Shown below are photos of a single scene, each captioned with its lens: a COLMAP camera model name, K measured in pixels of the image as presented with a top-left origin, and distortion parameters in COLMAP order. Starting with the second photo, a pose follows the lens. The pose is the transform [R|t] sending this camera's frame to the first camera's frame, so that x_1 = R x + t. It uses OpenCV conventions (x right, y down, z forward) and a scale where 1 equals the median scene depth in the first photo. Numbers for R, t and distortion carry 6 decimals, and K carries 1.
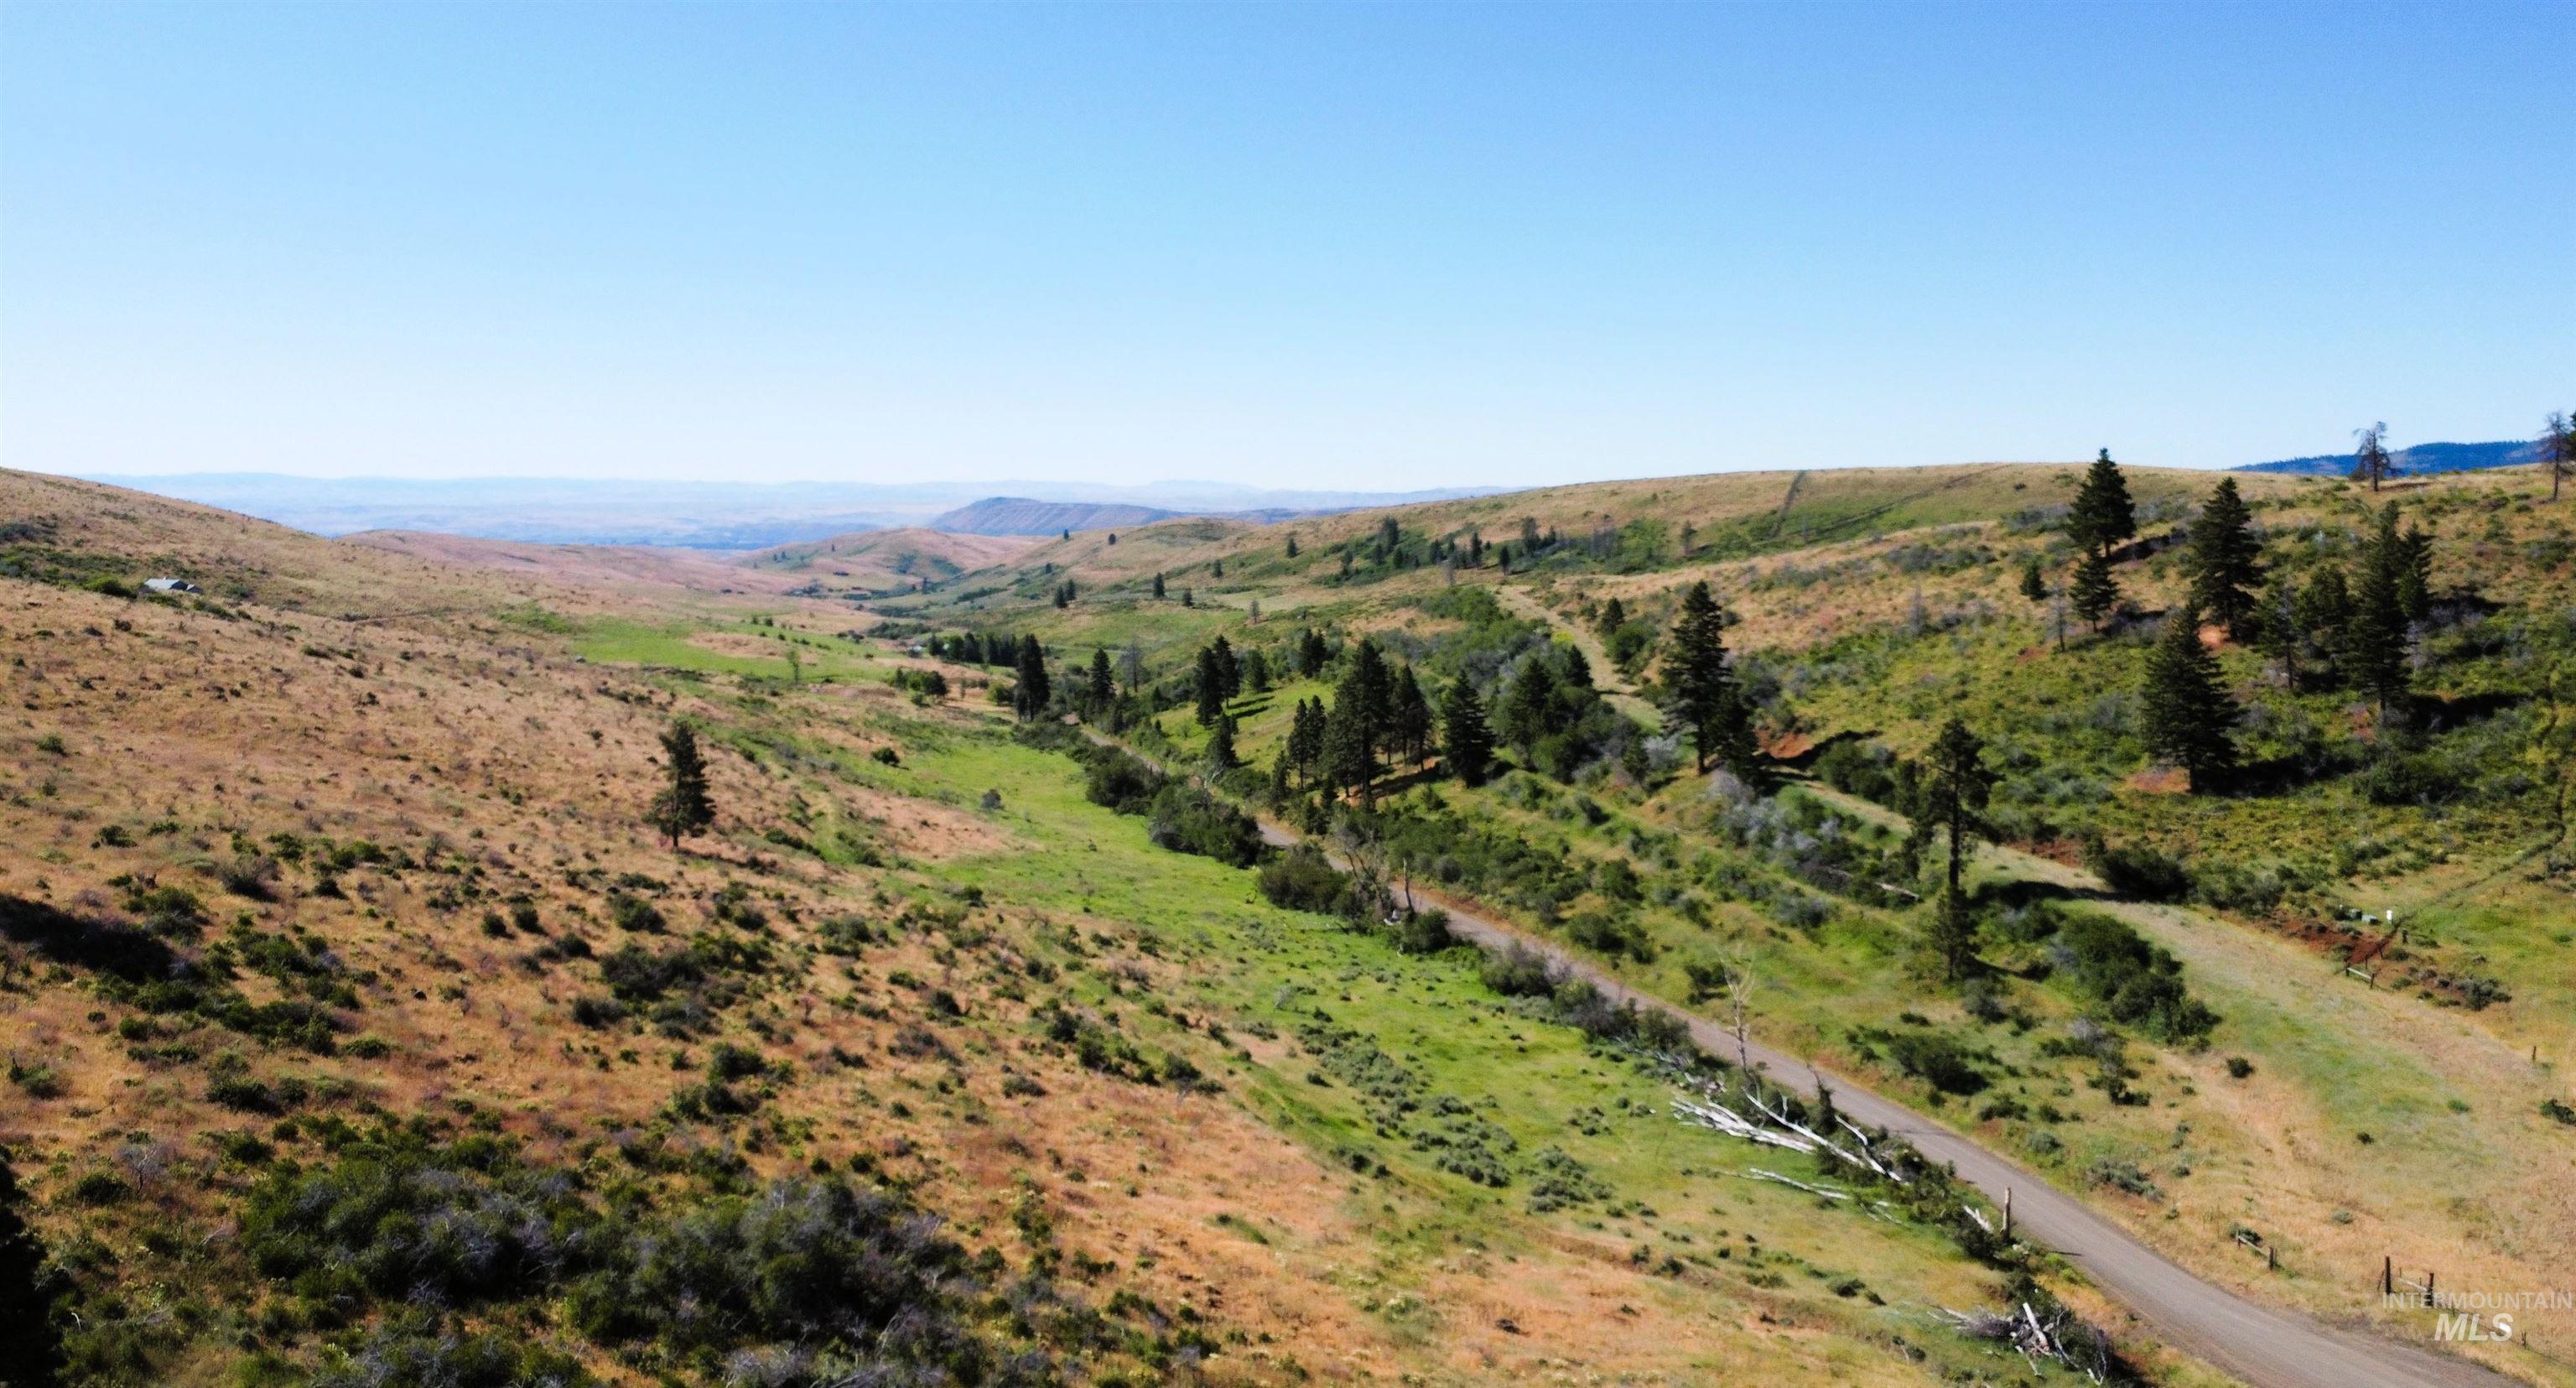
lens RADIAL K [[1952.1, 0, 1281.0], [0, 1952.1, 706.6], [0, 0, 1]] dist [0.006112, -0.007798]
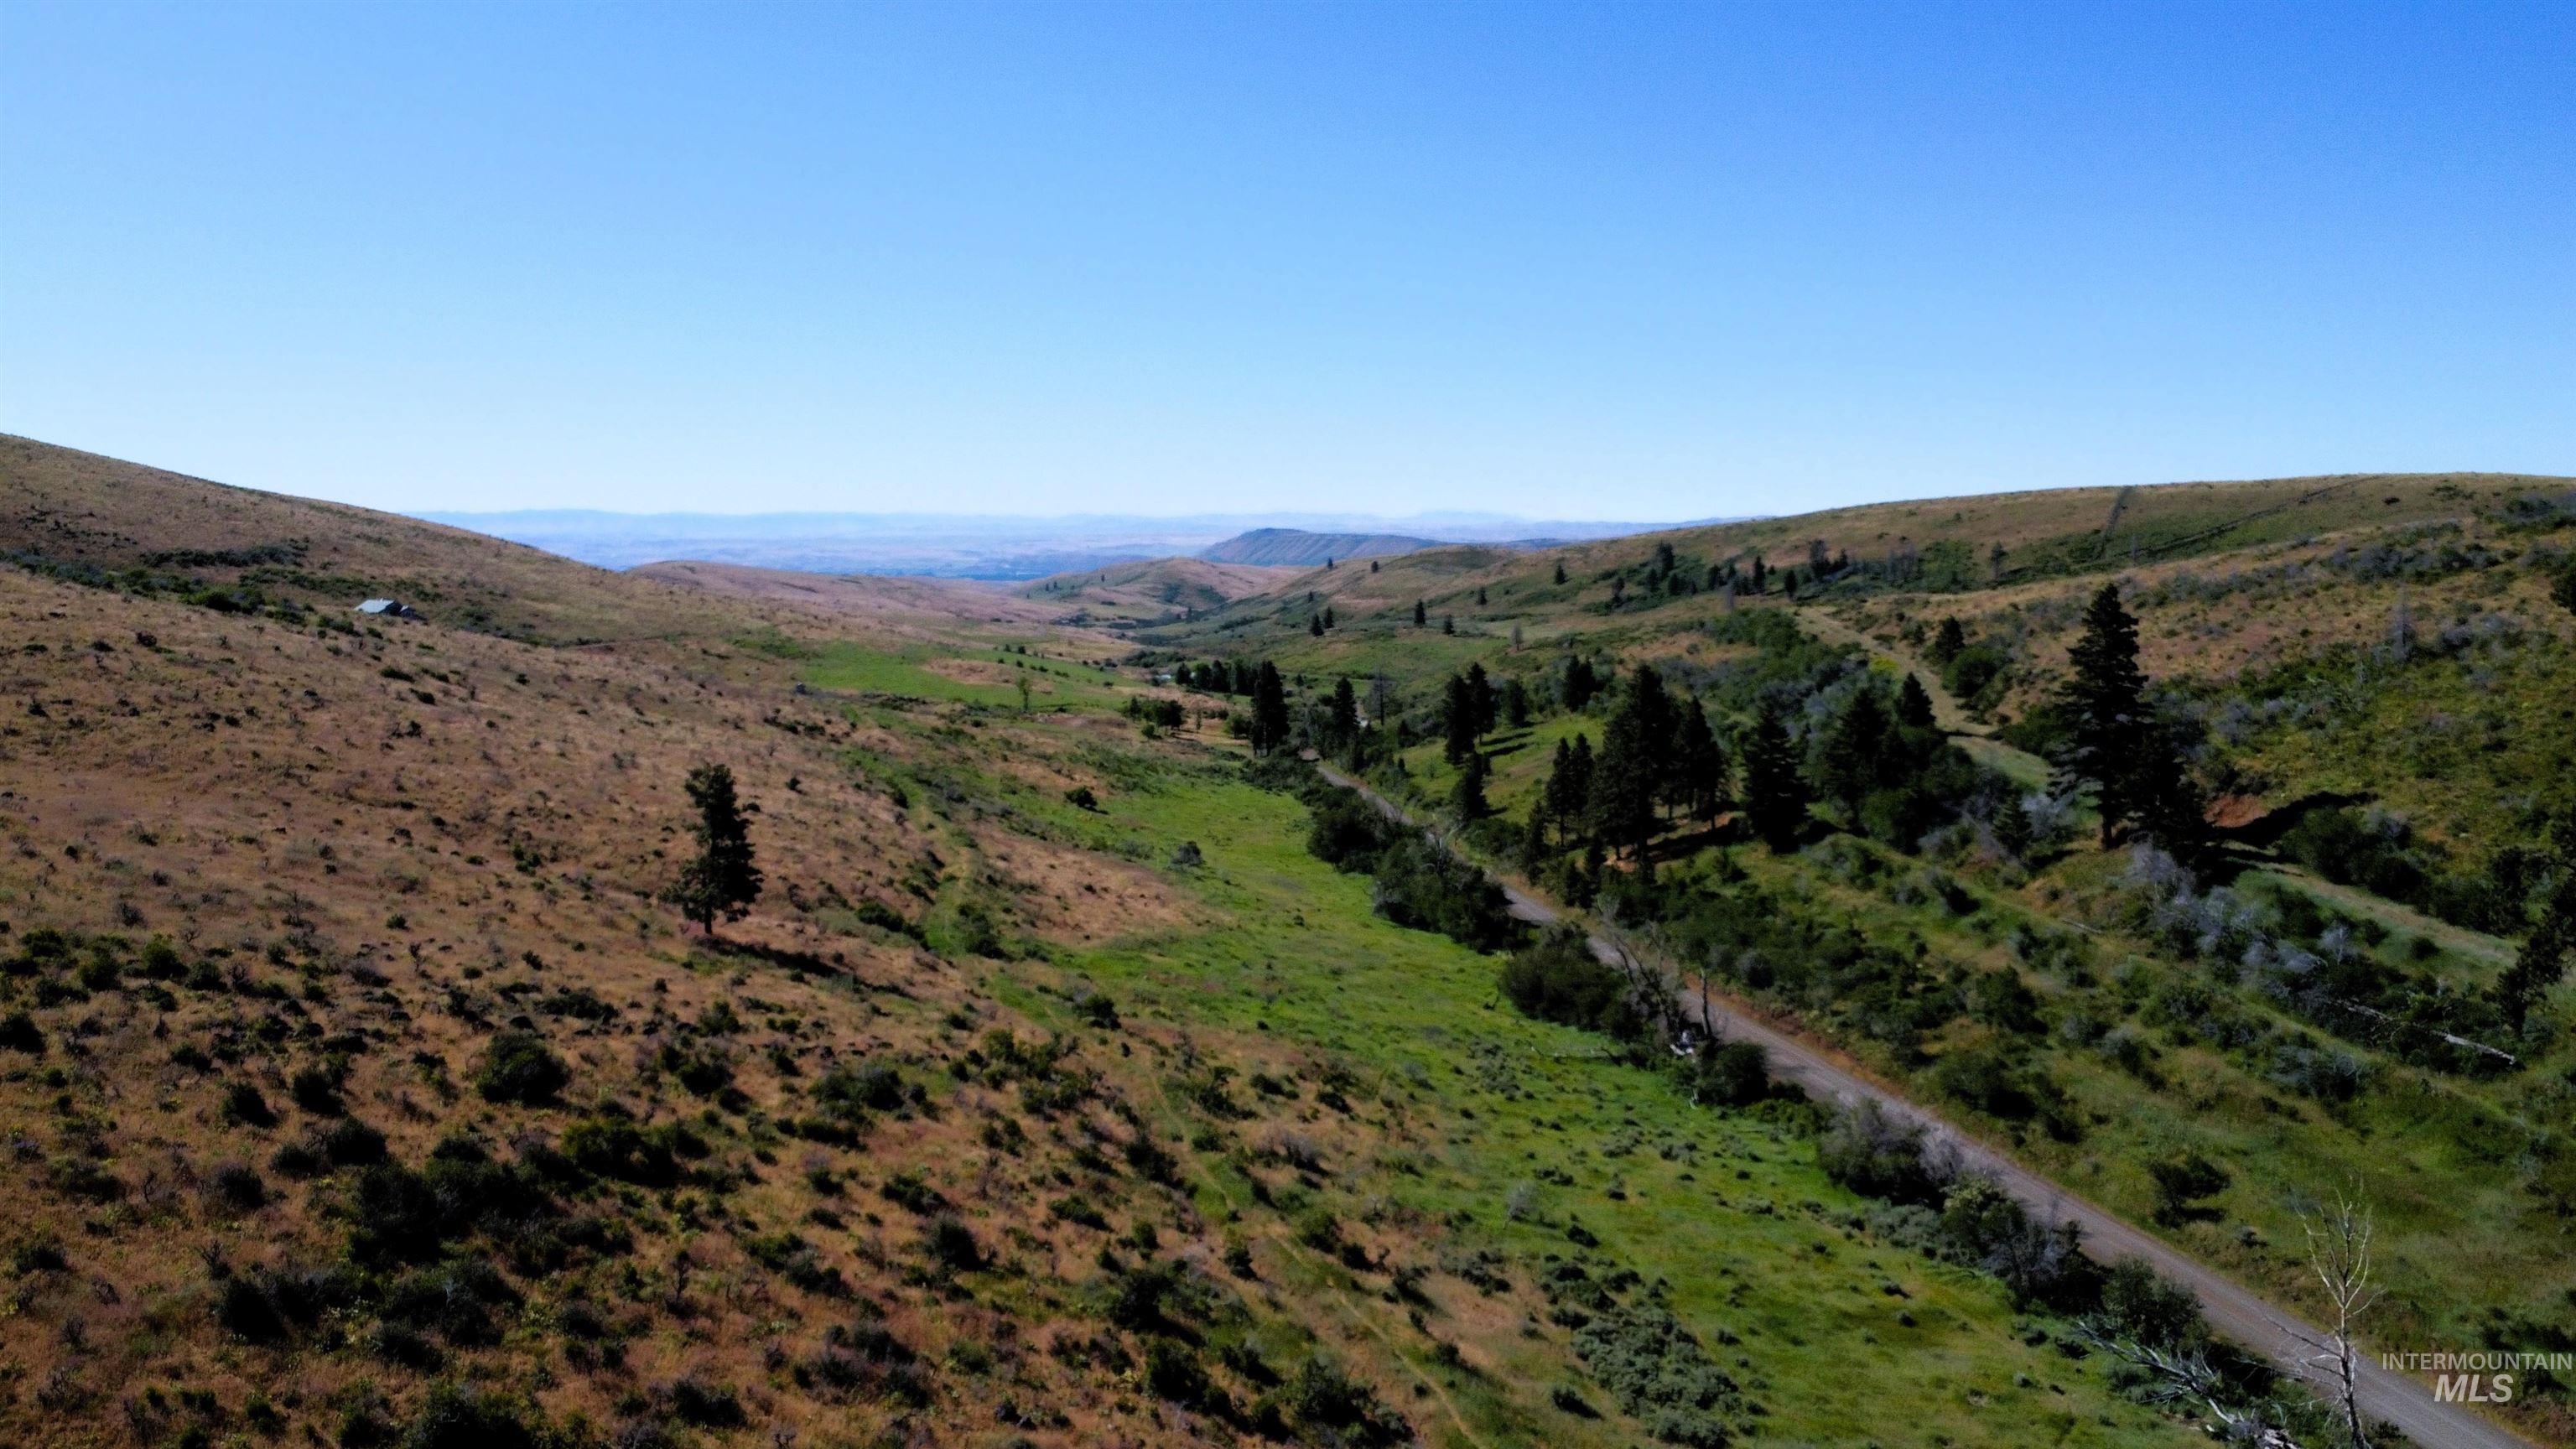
lens RADIAL K [[1945.2, 0, 1281.1], [0, 1945.2, 751.4], [0, 0, 1]] dist [0.003854, -0.009877]
pose [[0.990642, 0.010838, -0.136053, 0.004715], [-0.009857, 0.999920, 0.007880, -0.003869], [0.136127, -0.006465, 0.990670, 0.195838]]
